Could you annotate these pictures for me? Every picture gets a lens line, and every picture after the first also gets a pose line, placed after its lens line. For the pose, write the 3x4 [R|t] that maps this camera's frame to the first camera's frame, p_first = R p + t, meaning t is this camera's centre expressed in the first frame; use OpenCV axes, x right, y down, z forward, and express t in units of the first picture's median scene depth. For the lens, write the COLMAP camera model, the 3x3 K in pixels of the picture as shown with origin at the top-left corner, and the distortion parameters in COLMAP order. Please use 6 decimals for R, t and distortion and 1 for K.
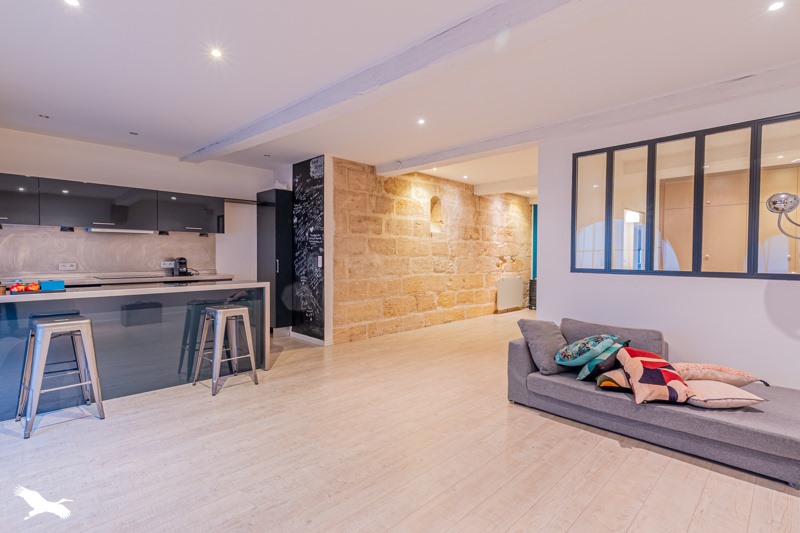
lens RADIAL K [[392.6, 0, 400.0], [0, 392.6, 266.5], [0, 0, 1]] dist [0.022154, -0.000222]
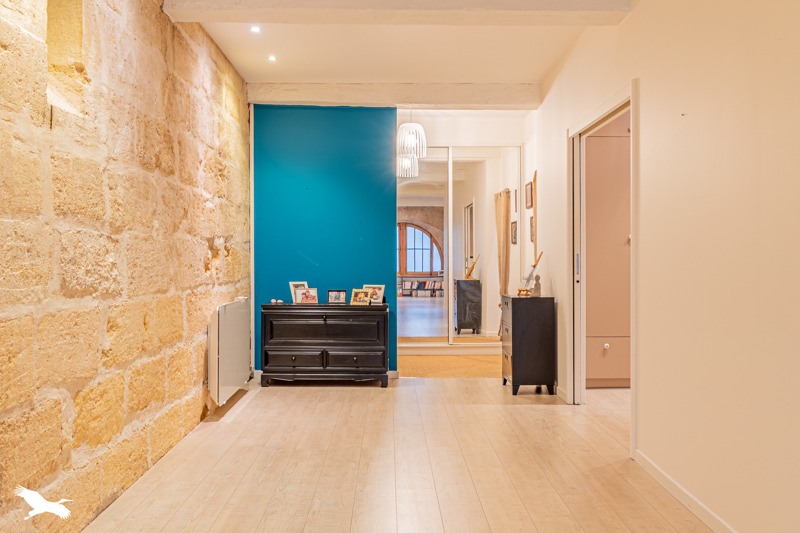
lens RADIAL K [[695.4, 0, 400.0], [0, 695.4, 266.5], [0, 0, 1]] dist [-0.005066, -0.003606]
pose [[0.697478, -0.013897, 0.716471, -0.067196], [0.023565, 0.999716, -0.003549, 0.005533], [-0.716219, 0.019359, 0.697607, 0.743015]]
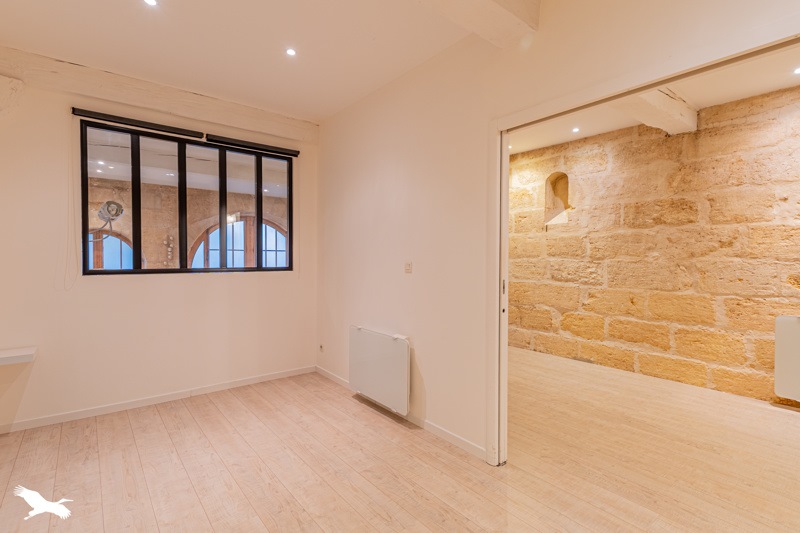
lens RADIAL K [[378.2, 0, 402.8], [0, 378.2, 264.1], [0, 0, 1]] dist [0.022983, -0.000849]
pose [[-0.093866, 0.015728, -0.995461, 0.979384], [-0.031731, 0.999320, 0.018781, -0.022499], [0.995079, 0.033350, -0.093304, 0.973384]]
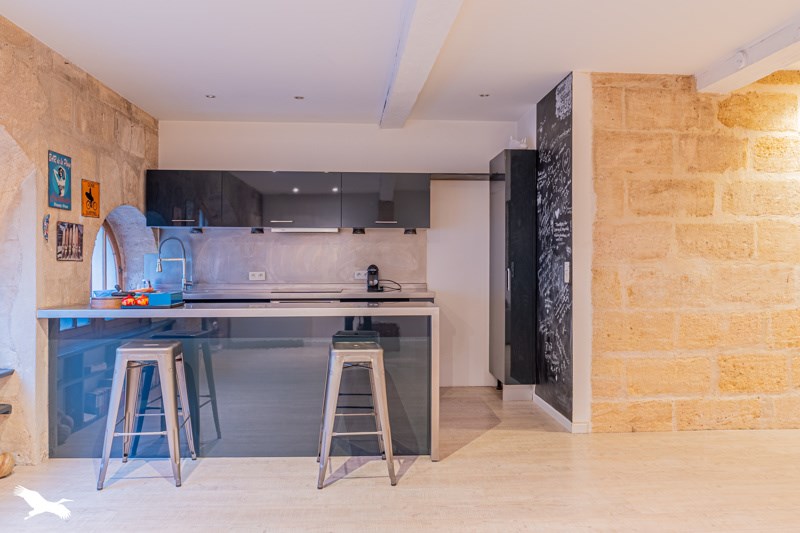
lens RADIAL K [[565.5, 0, 396.3], [0, 565.5, 264.6], [0, 0, 1]] dist [-0.006190, -0.004031]
pose [[0.750917, -0.000942, -0.660396, 0.121714], [-0.015704, 0.999691, -0.019283, -0.004254], [0.660209, 0.024851, 0.750670, 0.251574]]
